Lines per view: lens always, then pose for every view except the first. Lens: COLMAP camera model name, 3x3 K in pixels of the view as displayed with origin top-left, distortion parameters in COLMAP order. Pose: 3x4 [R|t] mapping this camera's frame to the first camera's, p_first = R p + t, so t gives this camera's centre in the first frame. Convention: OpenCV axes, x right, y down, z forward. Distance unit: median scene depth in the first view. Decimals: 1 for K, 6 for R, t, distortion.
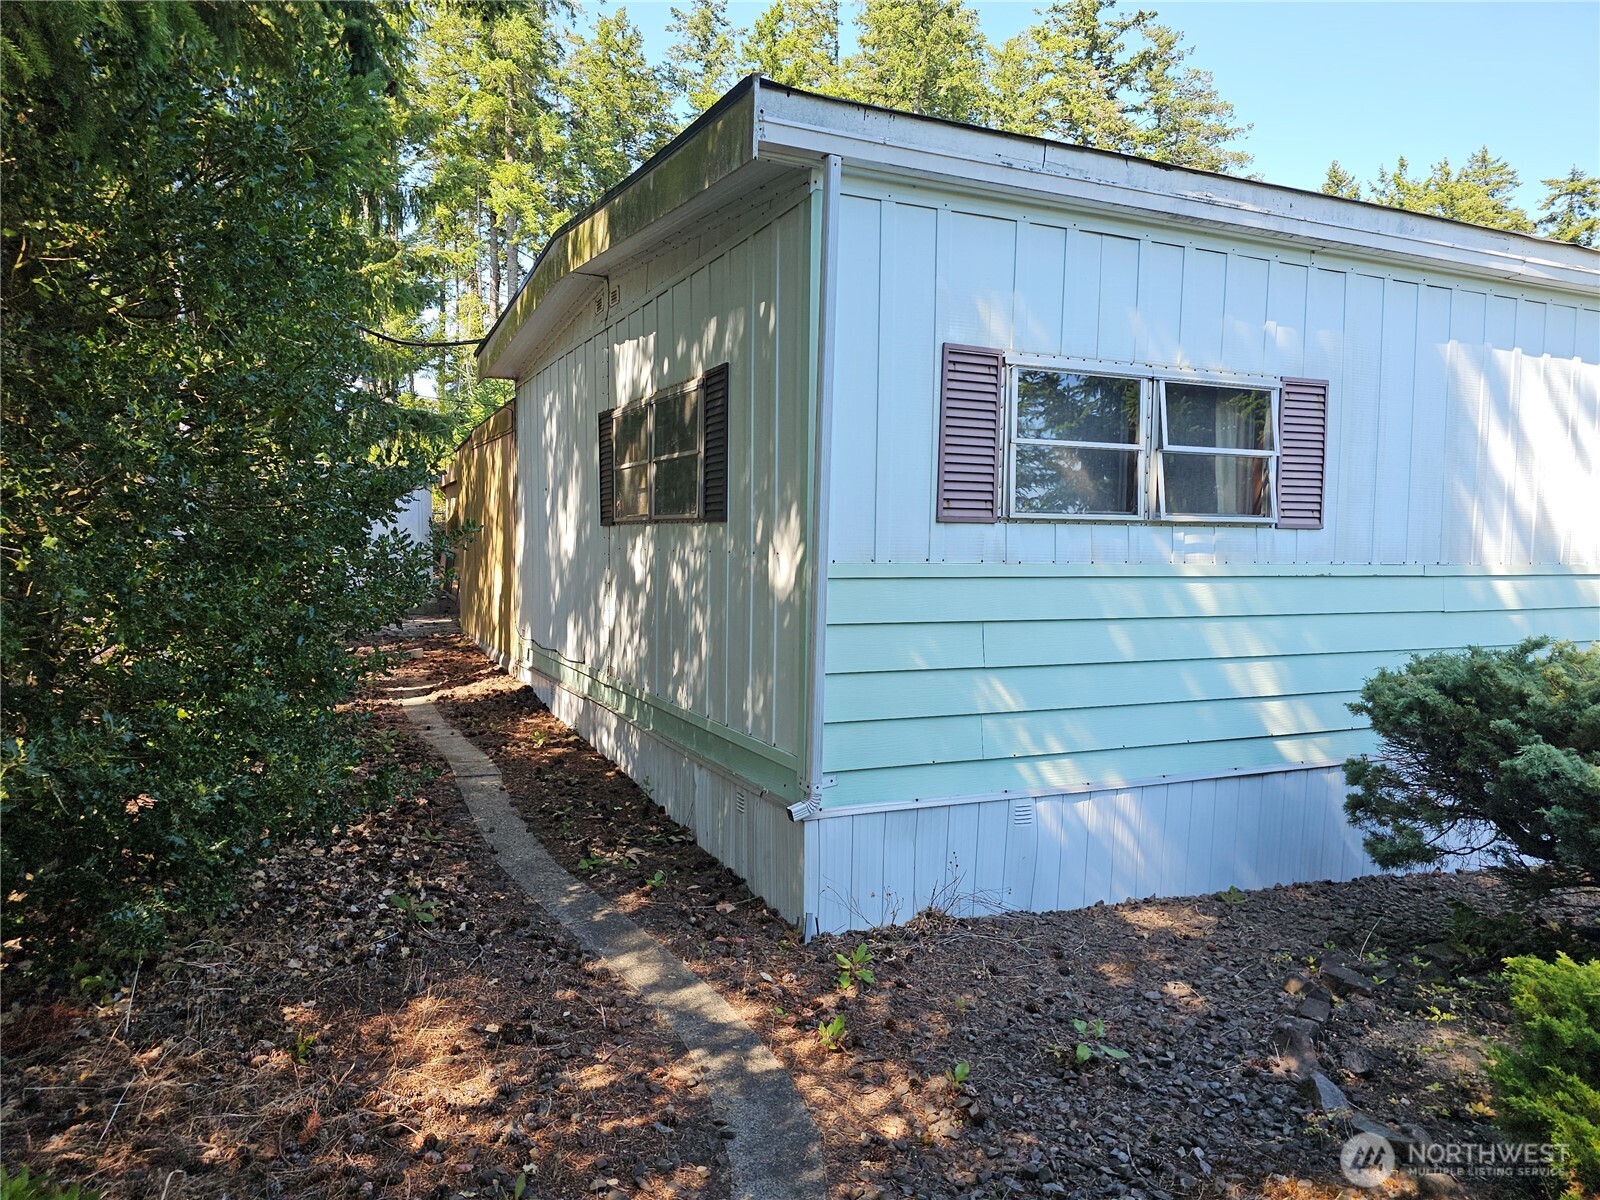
lens RADIAL K [[1077.2, 0, 795.5], [0, 1077.2, 601.3], [0, 0, 1]] dist [0.024521, -0.013771]
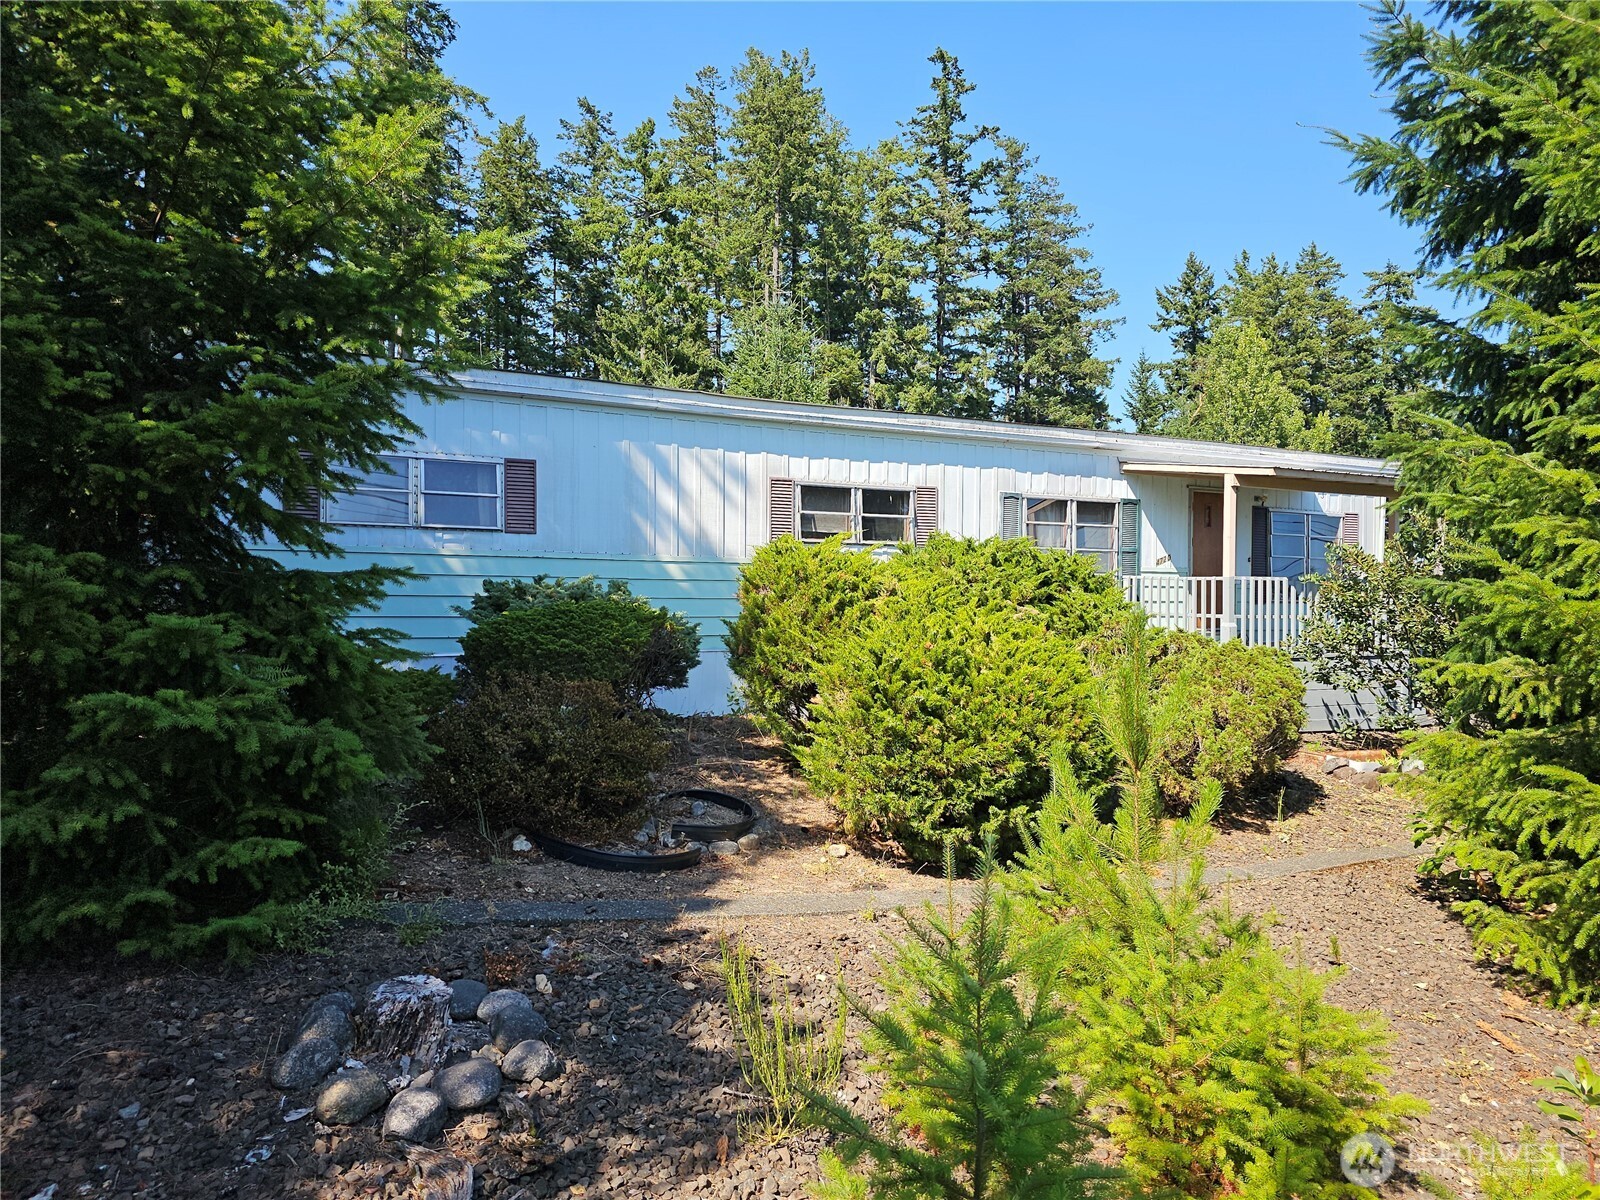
lens RADIAL K [[1077.2, 0, 803.6], [0, 1077.2, 604.2], [0, 0, 1]] dist [0.024521, -0.013771]
pose [[0.999011, -0.006576, 0.043969, 0.075253], [0.009110, 0.998293, -0.057692, 0.015317], [-0.043515, 0.058035, 0.997366, -0.084050]]
